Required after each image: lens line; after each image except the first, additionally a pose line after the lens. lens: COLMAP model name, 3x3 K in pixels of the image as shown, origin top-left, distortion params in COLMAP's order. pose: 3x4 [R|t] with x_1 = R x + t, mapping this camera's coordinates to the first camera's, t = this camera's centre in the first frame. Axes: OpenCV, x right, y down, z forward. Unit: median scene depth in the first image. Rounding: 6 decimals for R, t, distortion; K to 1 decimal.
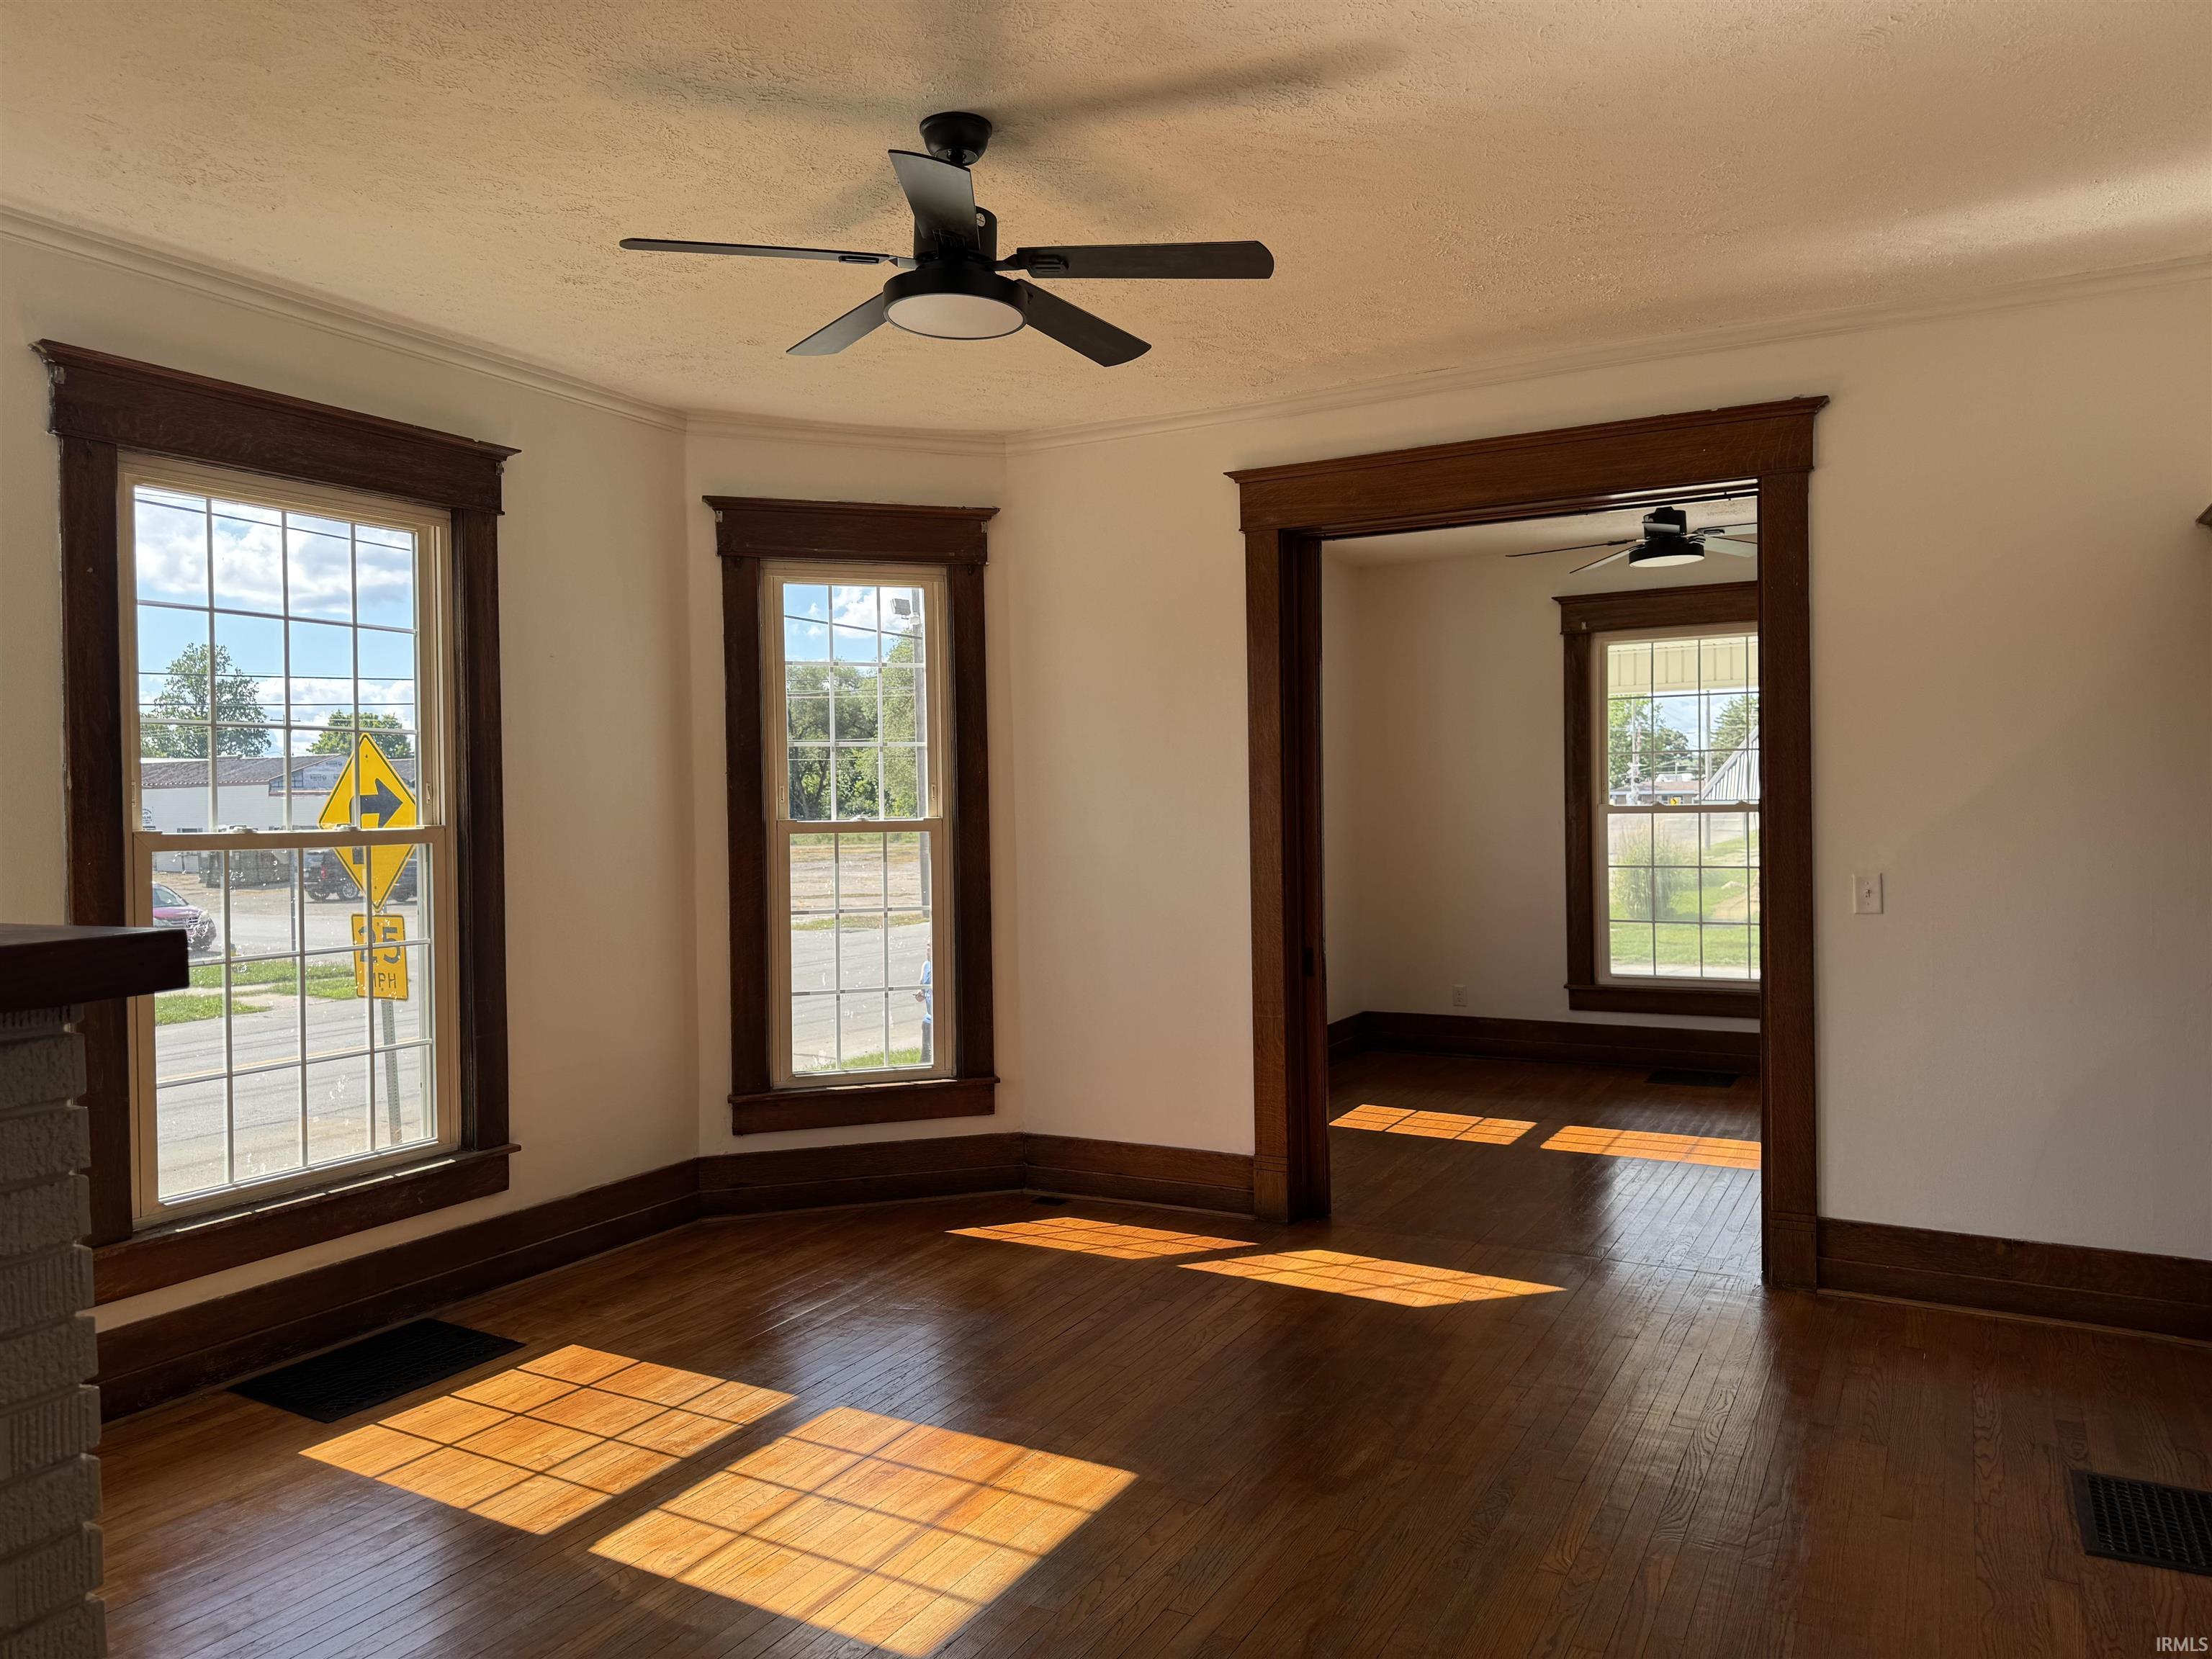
lens RADIAL K [[1582.0, 0, 1102.5], [0, 1582.0, 838.9], [0, 0, 1]] dist [0.026072, -0.023219]
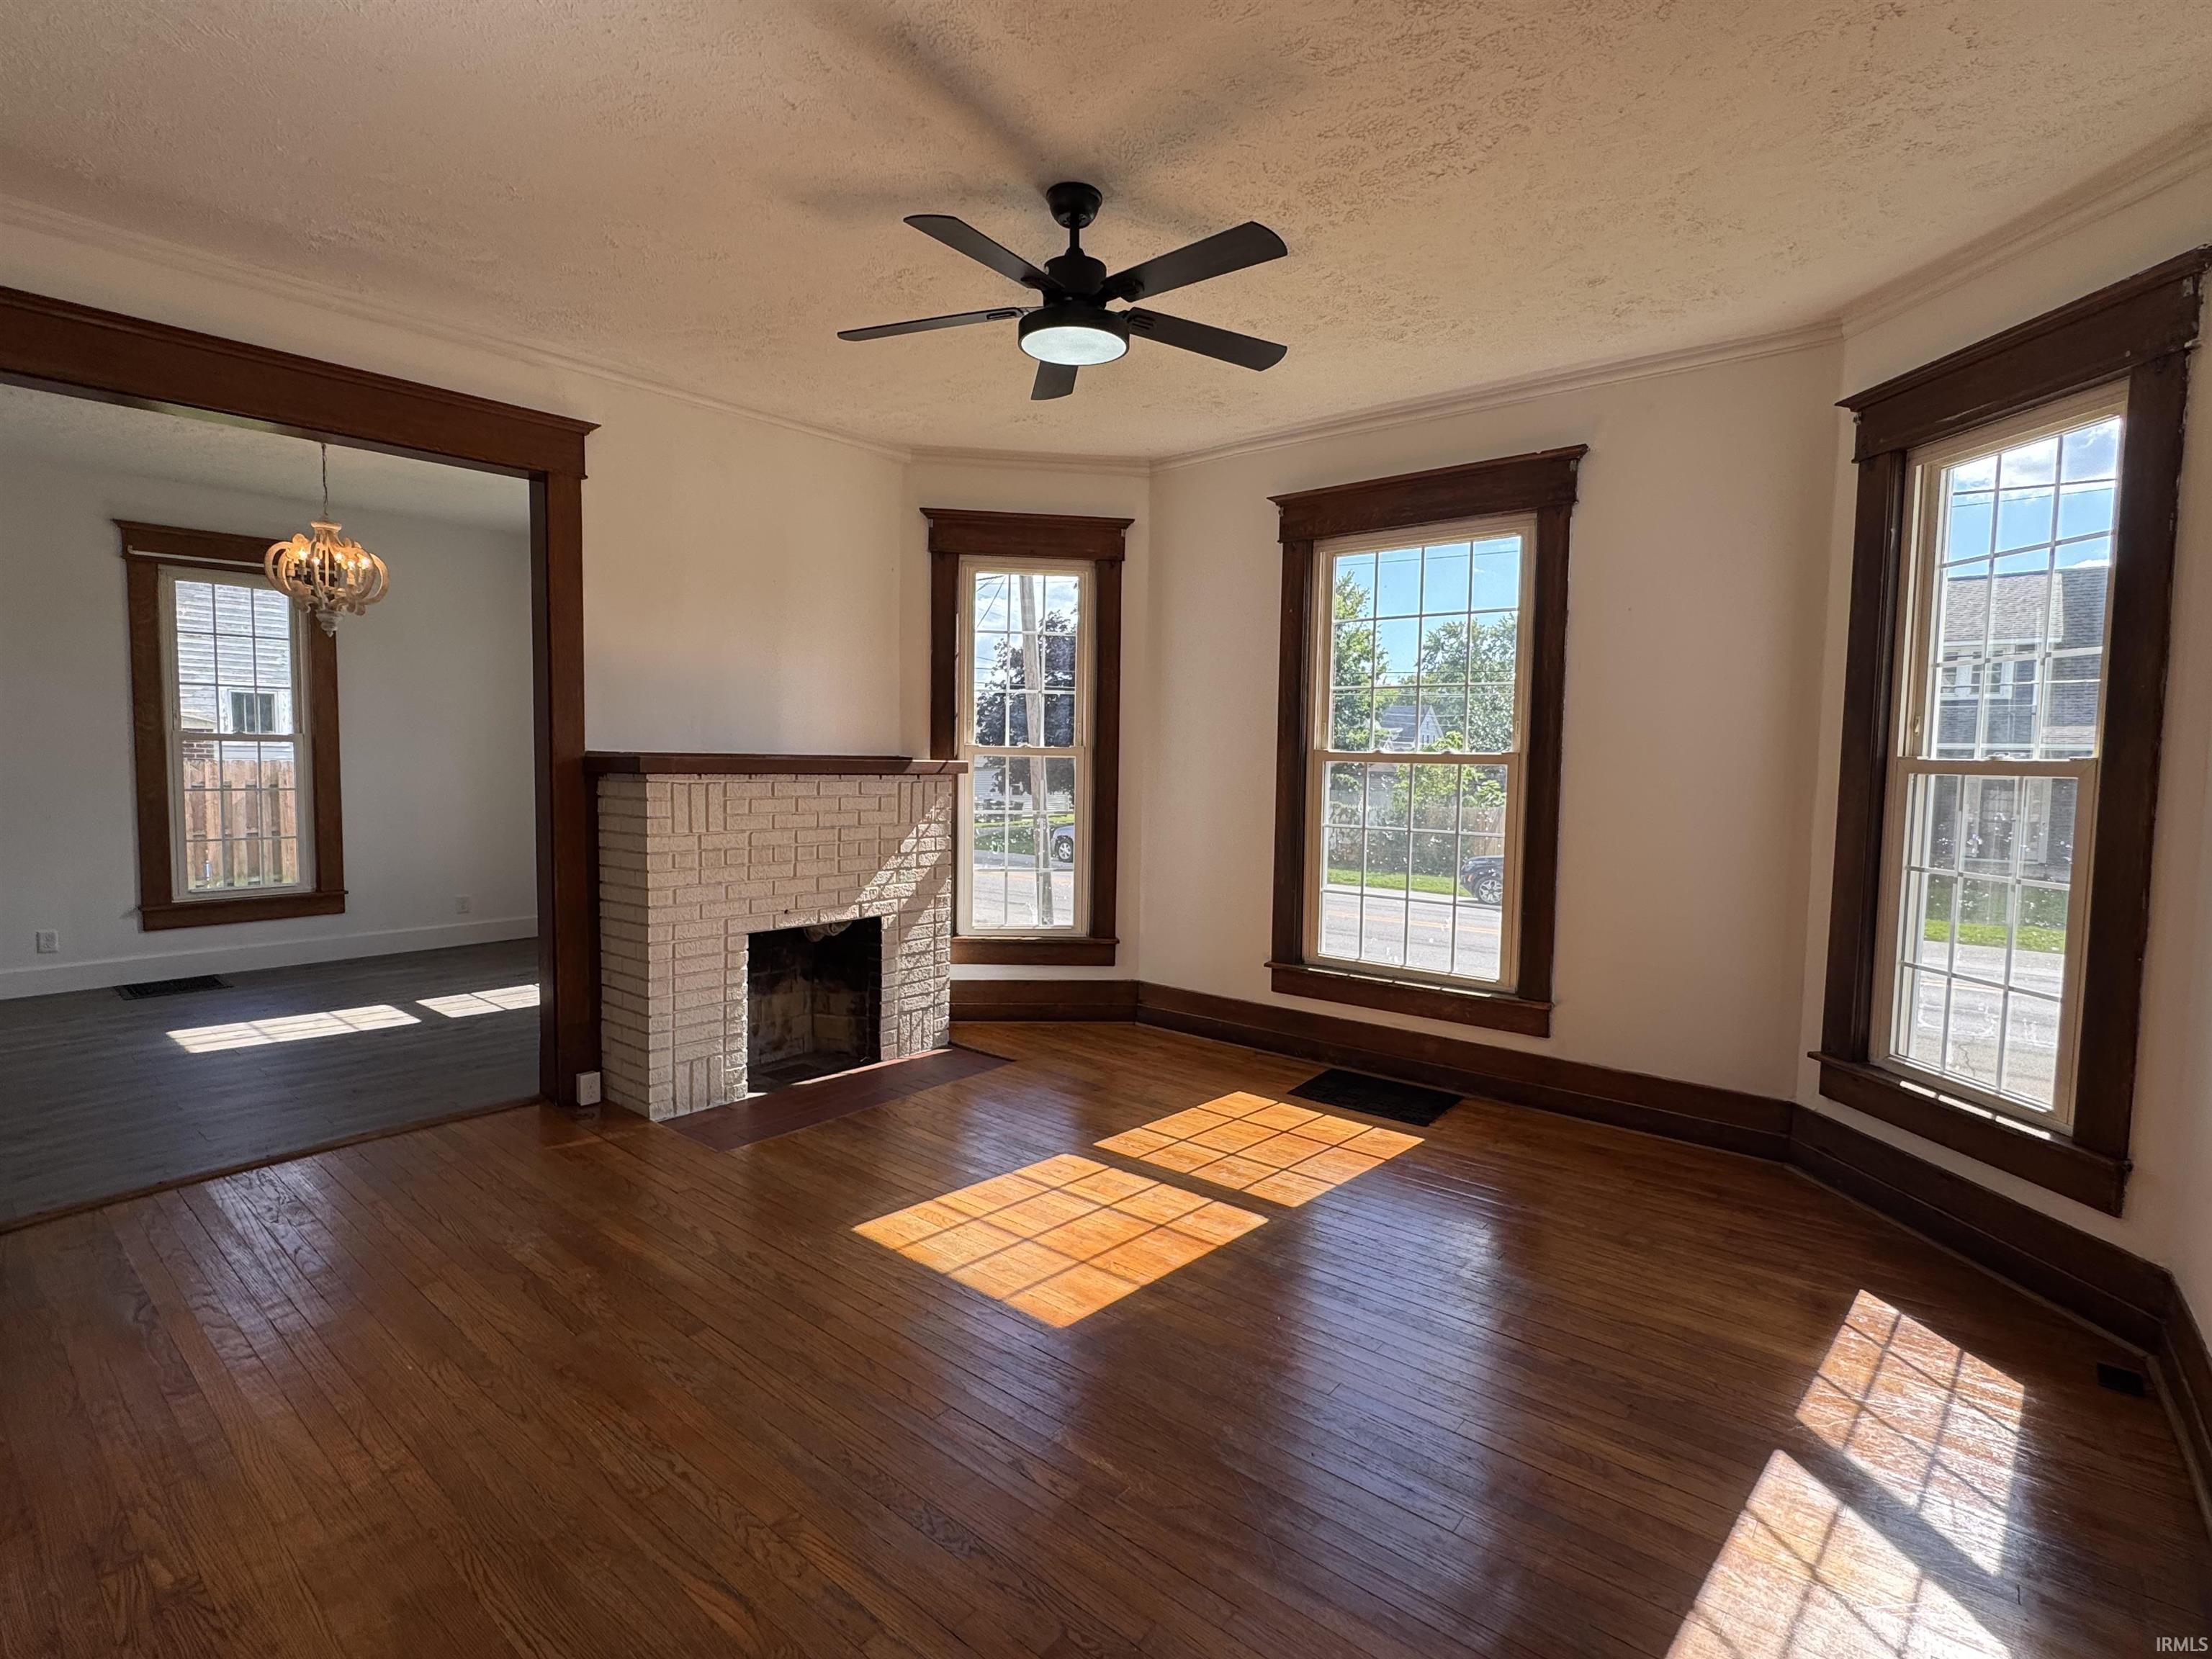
lens RADIAL K [[1058.2, 0, 1101.7], [0, 1058.2, 824.9], [0, 0, 1]] dist [-0.000694, -0.000040]
pose [[-0.193094, 0.078938, -0.978000, 0.562495], [-0.035800, 0.995528, 0.087421, -0.013358], [0.980527, 0.051893, -0.189404, 0.872514]]
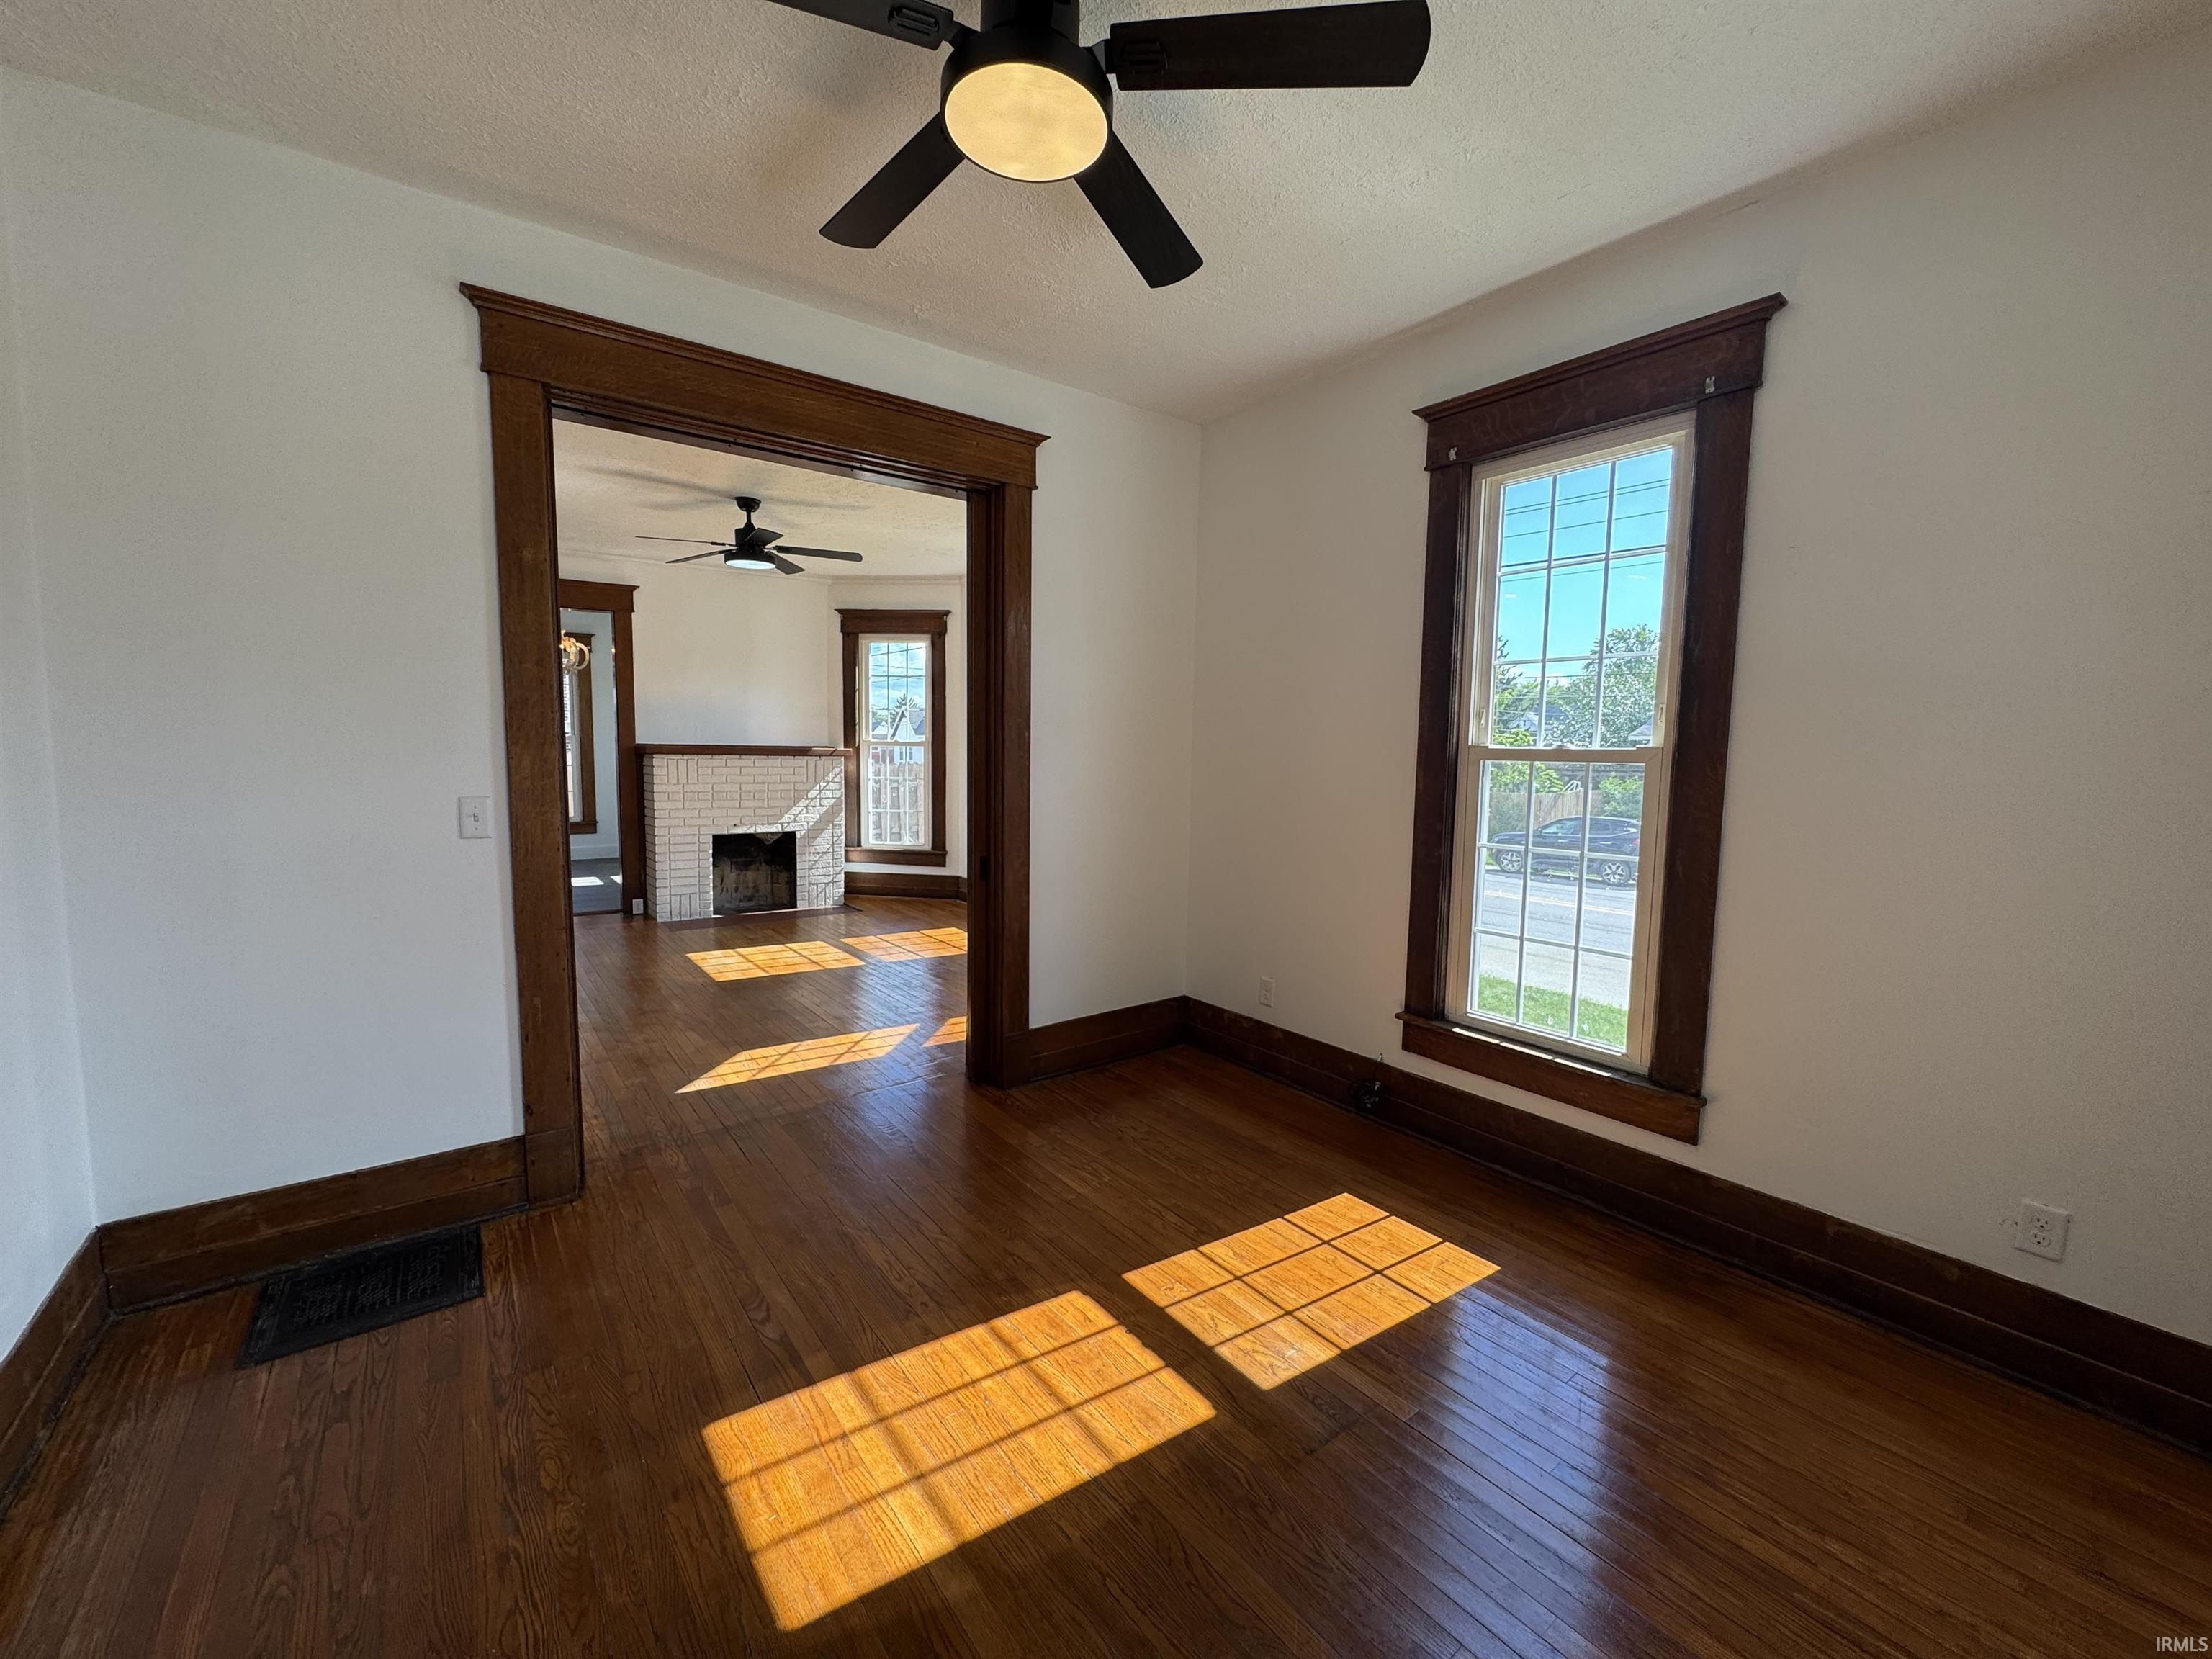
lens RADIAL K [[890.9, 0, 1106.0], [0, 890.9, 829.5], [0, 0, 1]] dist [-0.000841, 0.003271]
pose [[-0.409634, 0.095074, -0.907282, 0.863171], [-0.029545, 0.992650, 0.117359, -0.039440], [0.911771, 0.074880, -0.403814, 1.675564]]
